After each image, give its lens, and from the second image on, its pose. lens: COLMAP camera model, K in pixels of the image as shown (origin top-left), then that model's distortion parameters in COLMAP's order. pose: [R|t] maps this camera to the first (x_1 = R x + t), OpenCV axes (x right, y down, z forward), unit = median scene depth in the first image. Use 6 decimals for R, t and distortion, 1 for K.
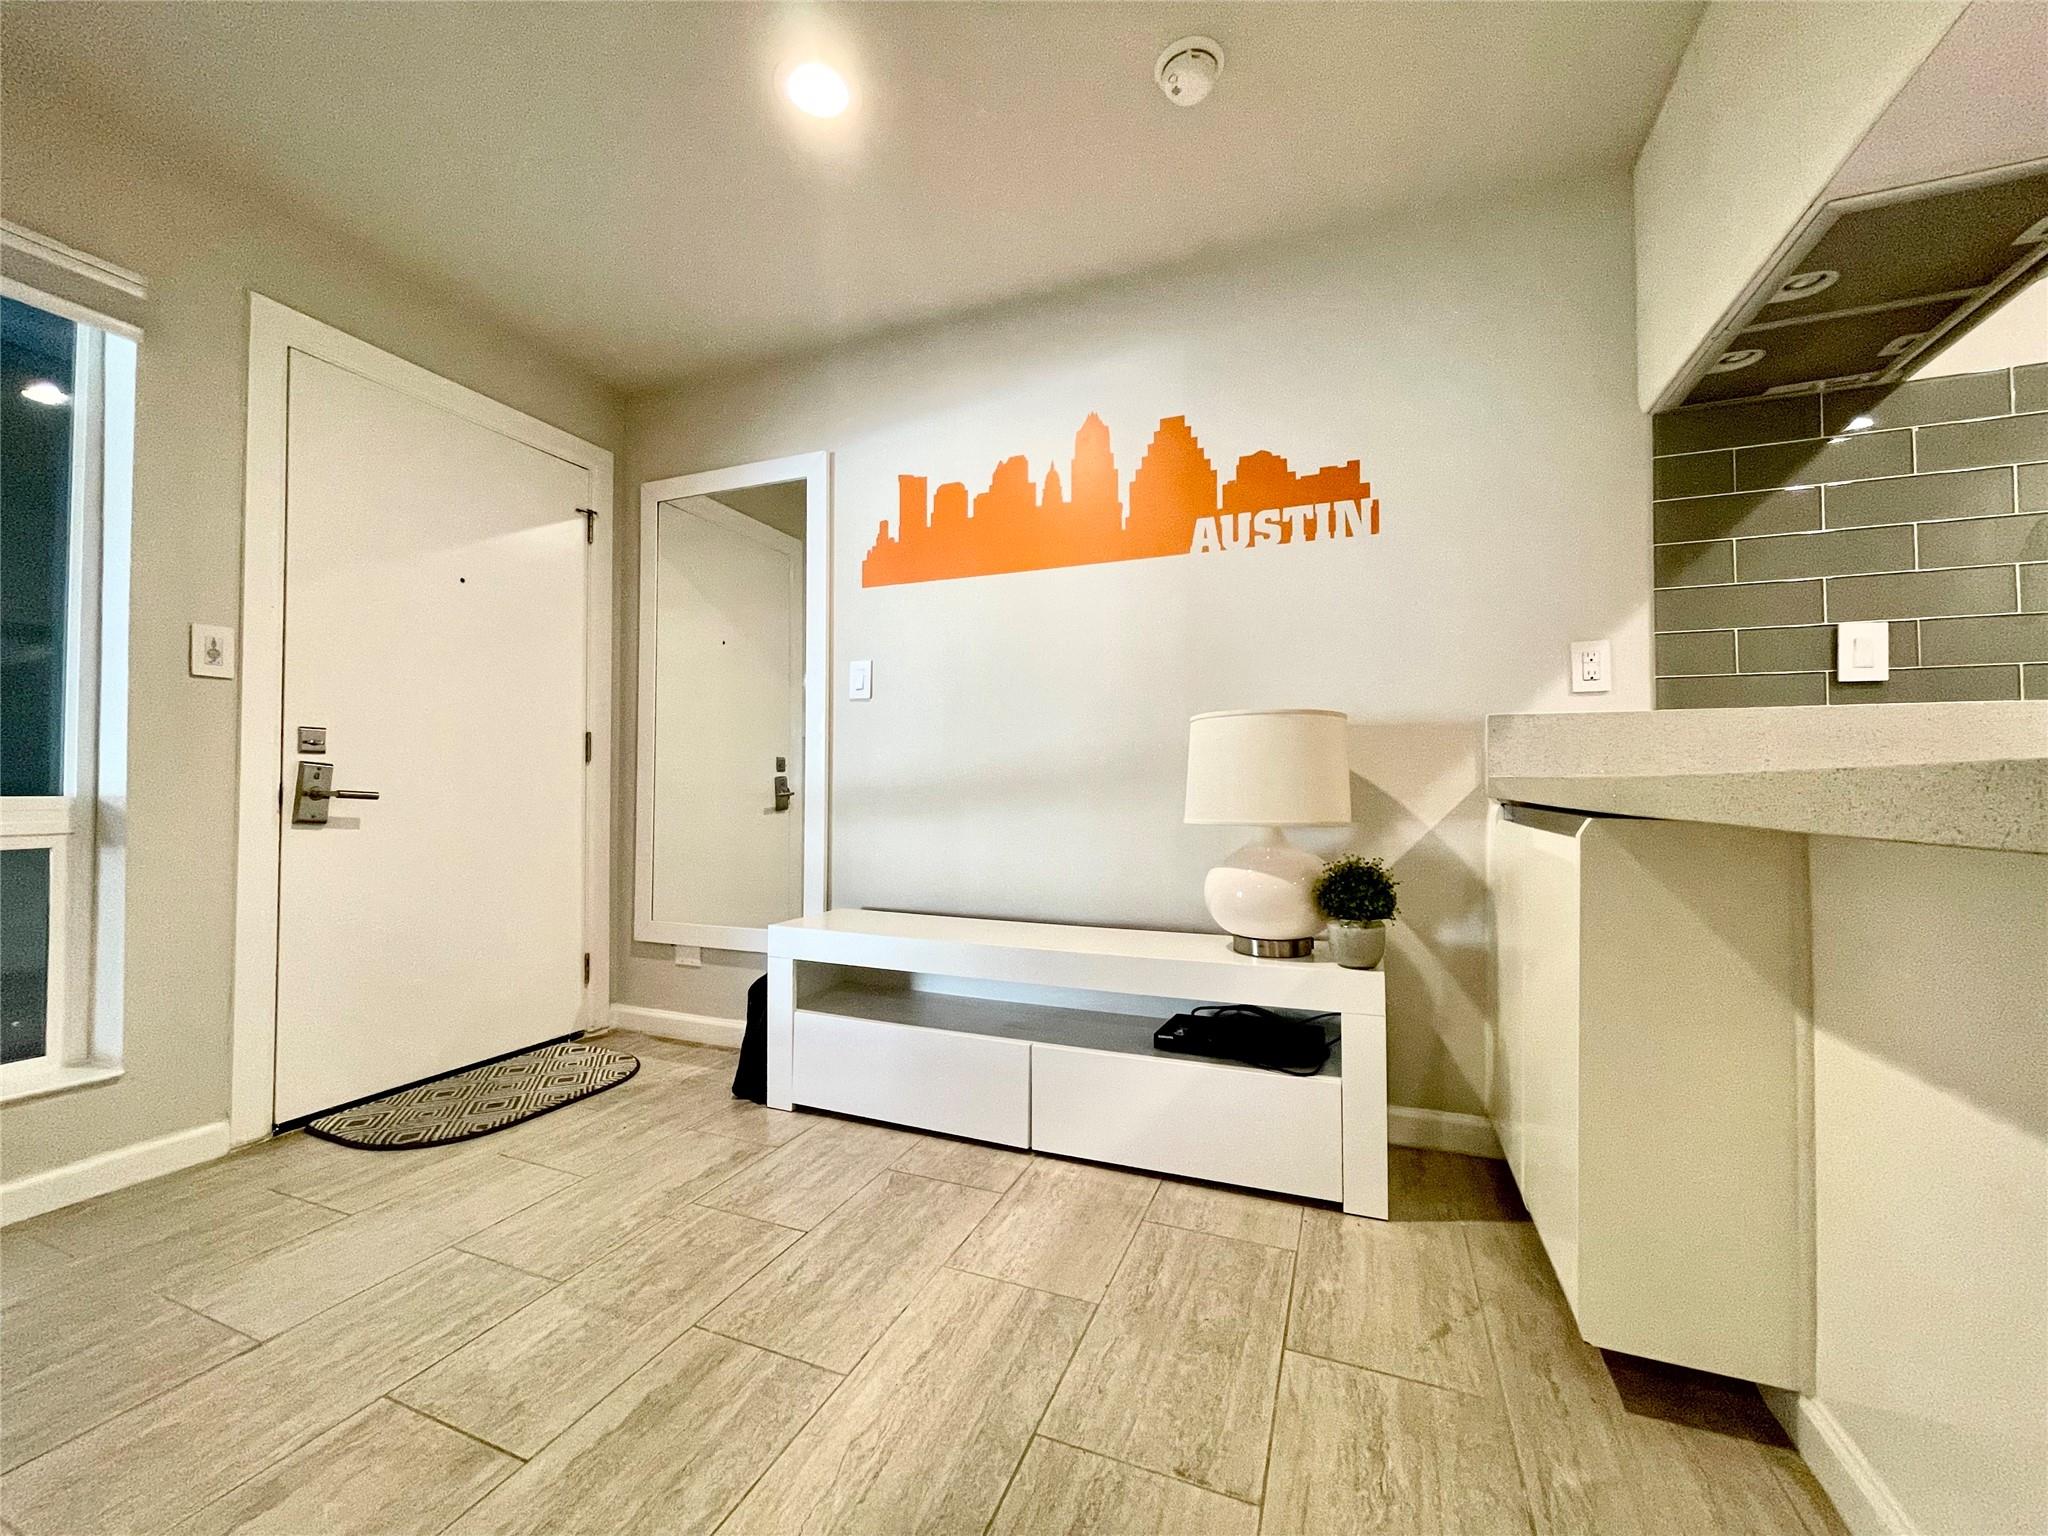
lens RADIAL K [[828.5, 0, 1014.6], [0, 828.5, 767.6], [0, 0, 1]] dist [-0.002187, 0.000842]
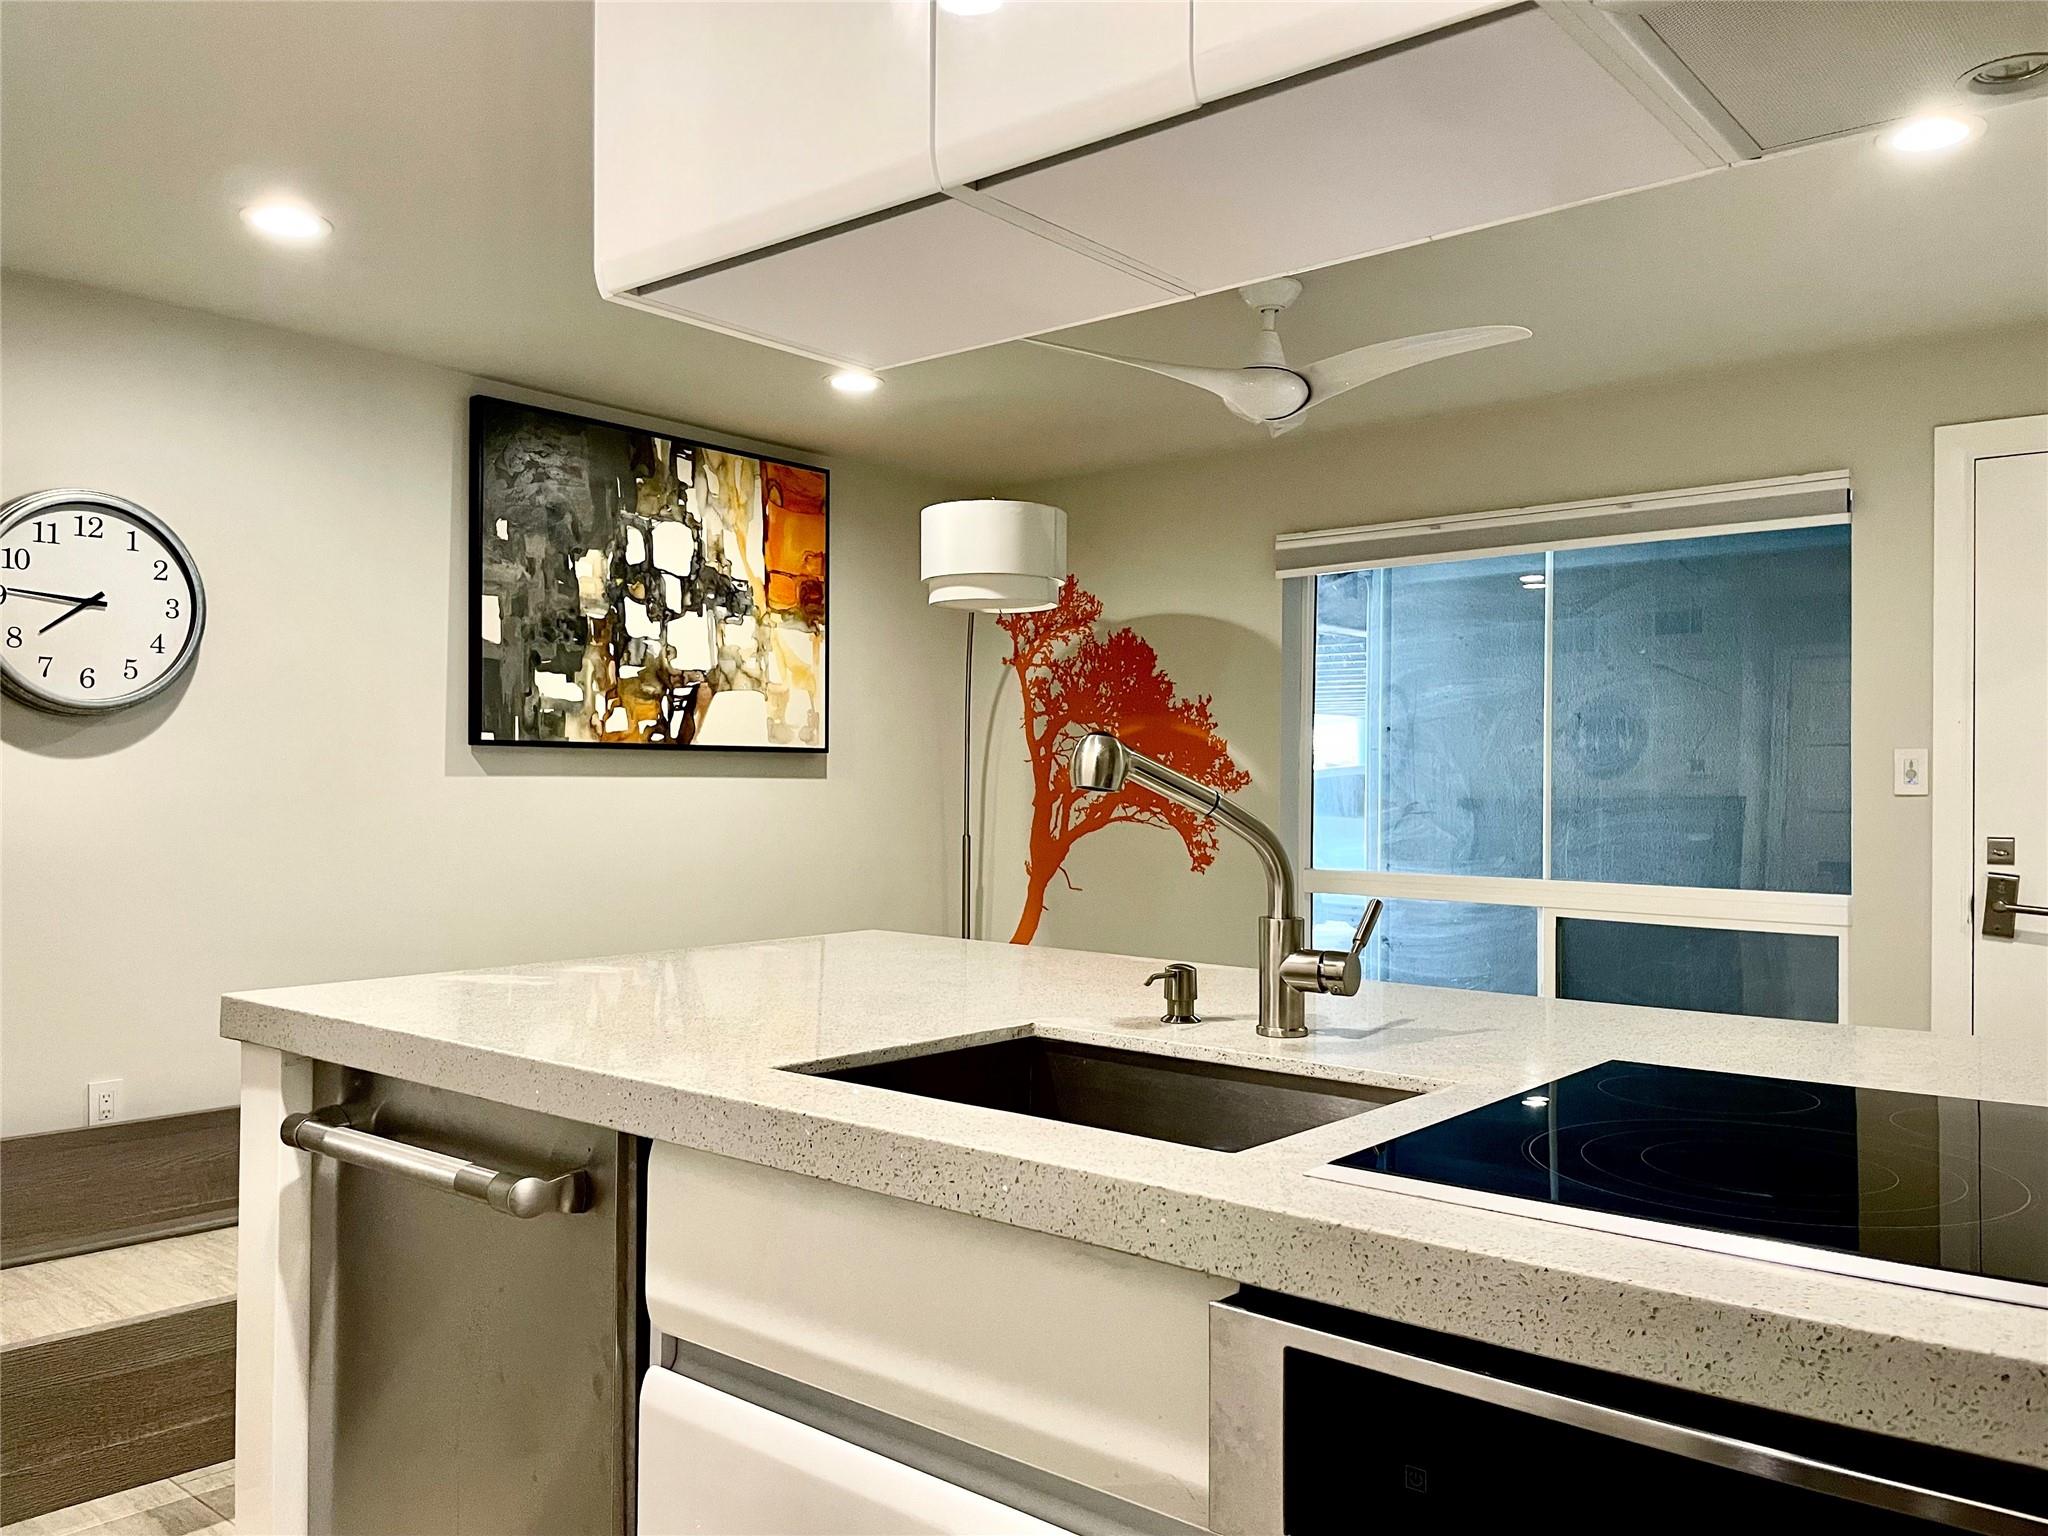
lens RADIAL K [[1557.5, 0, 1039.1], [0, 1557.5, 754.4], [0, 0, 1]] dist [0.094928, -0.129352]
pose [[-0.298120, -0.021561, -0.954285, 1.295524], [0.013670, 0.999546, -0.026854, -0.113549], [0.954430, -0.021051, -0.297690, 0.479359]]
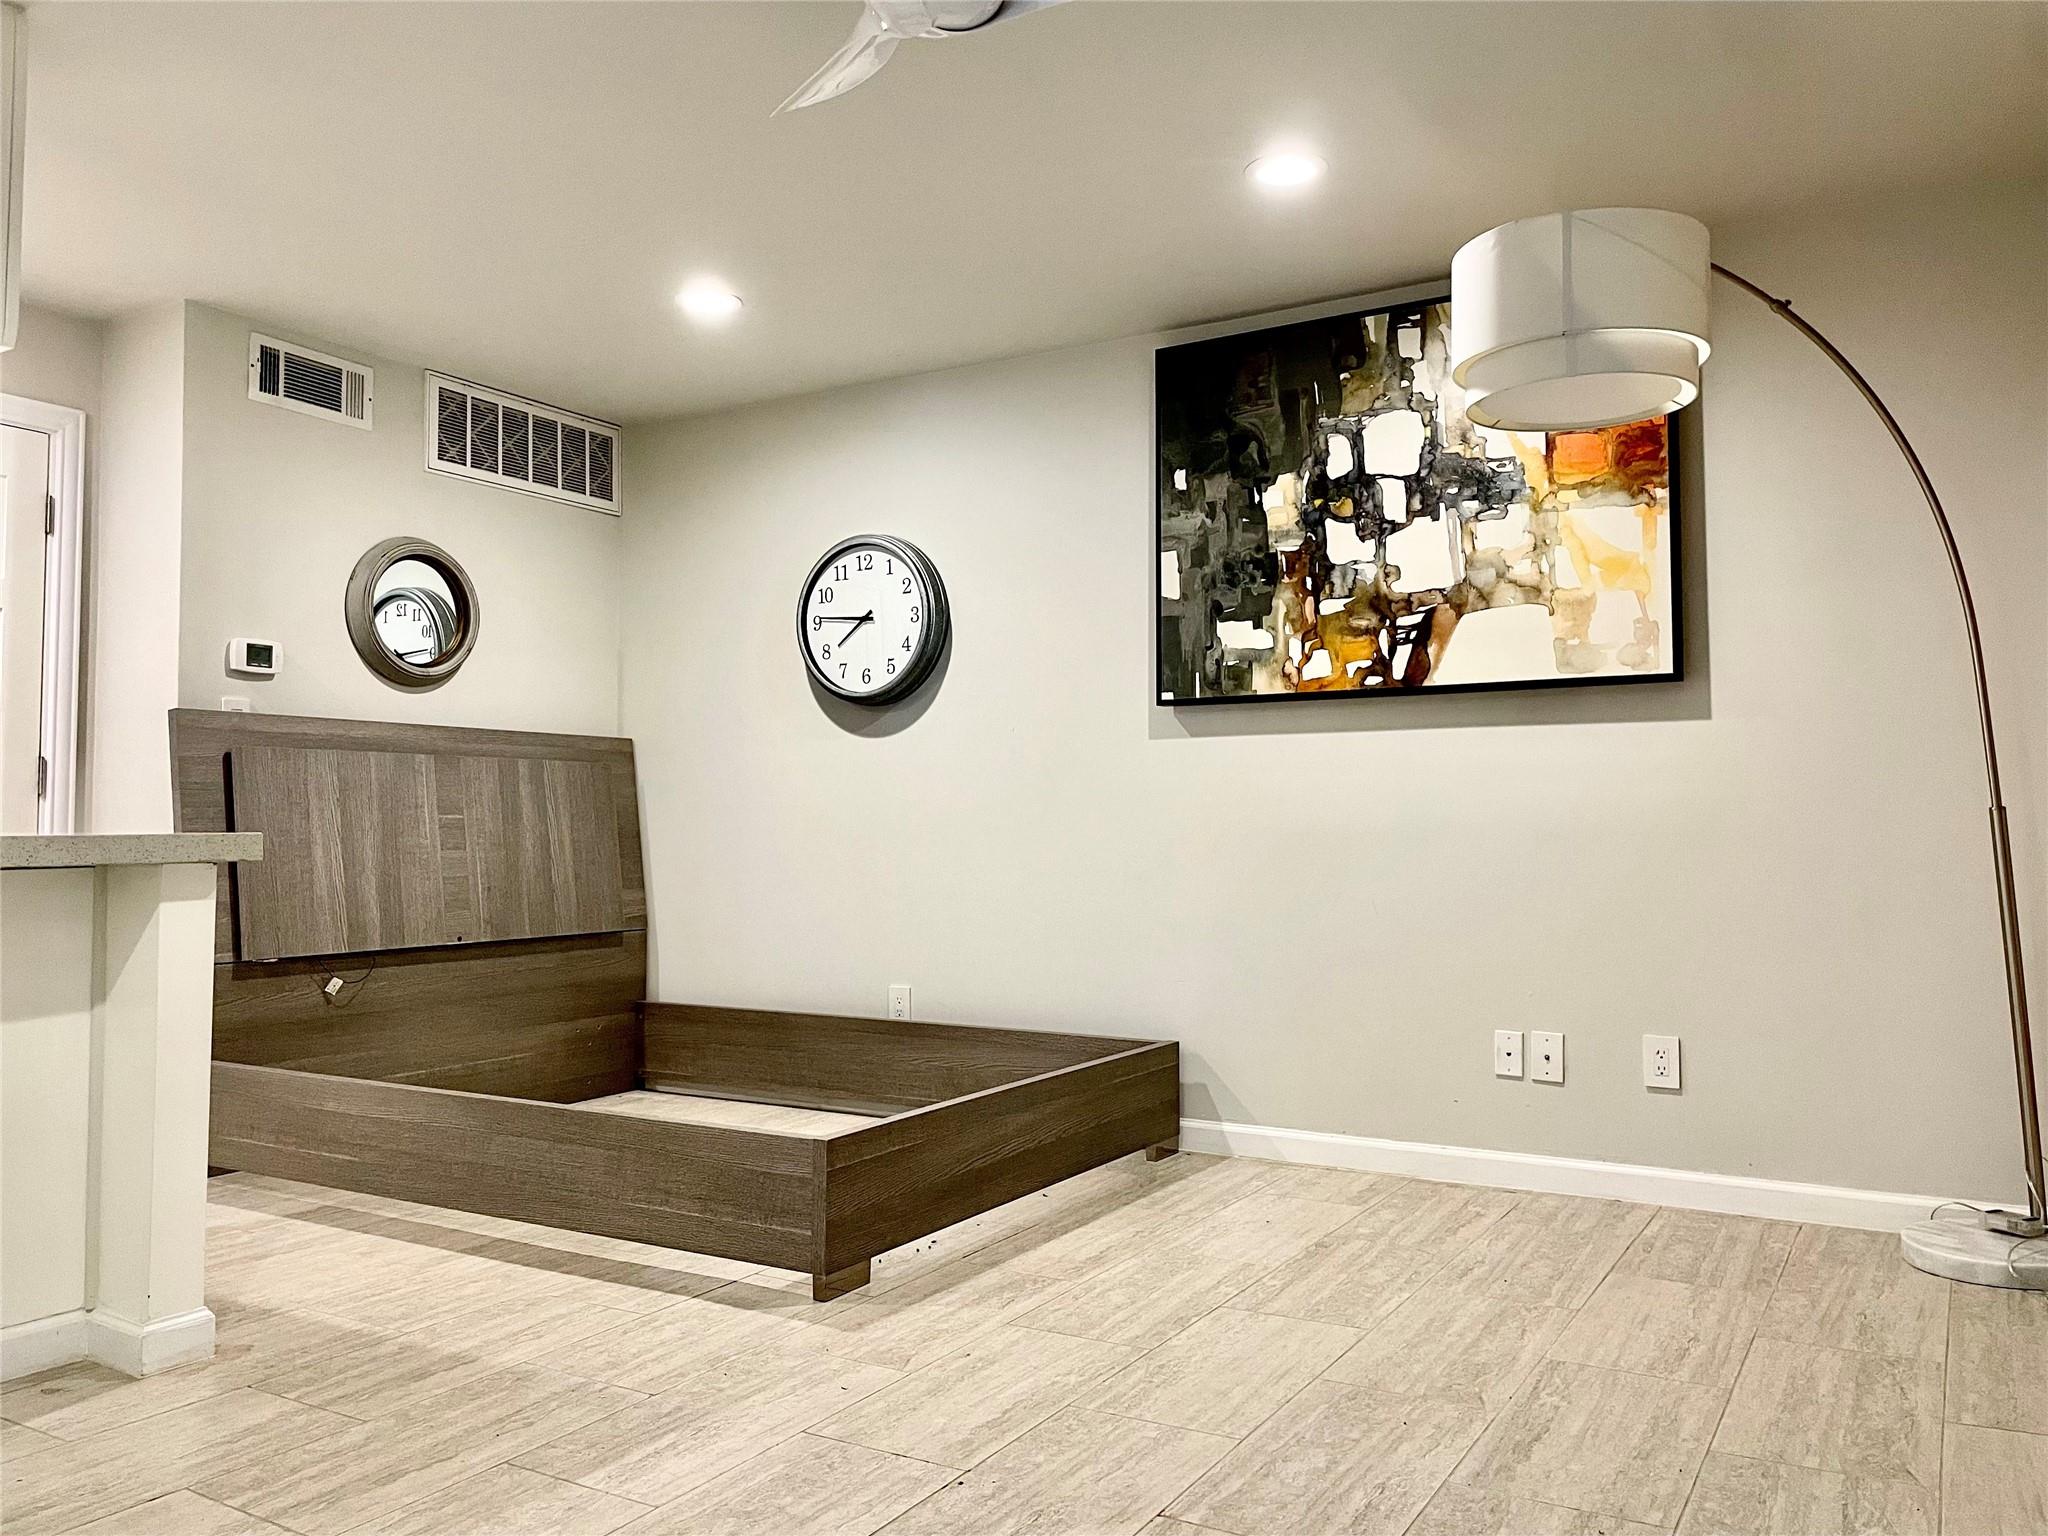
lens RADIAL K [[1557.5, 0, 1030.1], [0, 1557.5, 754.7], [0, 0, 1]] dist [0.094928, -0.129352]
pose [[-0.990550, 0.007528, 0.136949, -0.651458], [-0.001931, 0.997629, -0.068801, 0.014861], [-0.137142, -0.068415, -0.988186, 1.185473]]
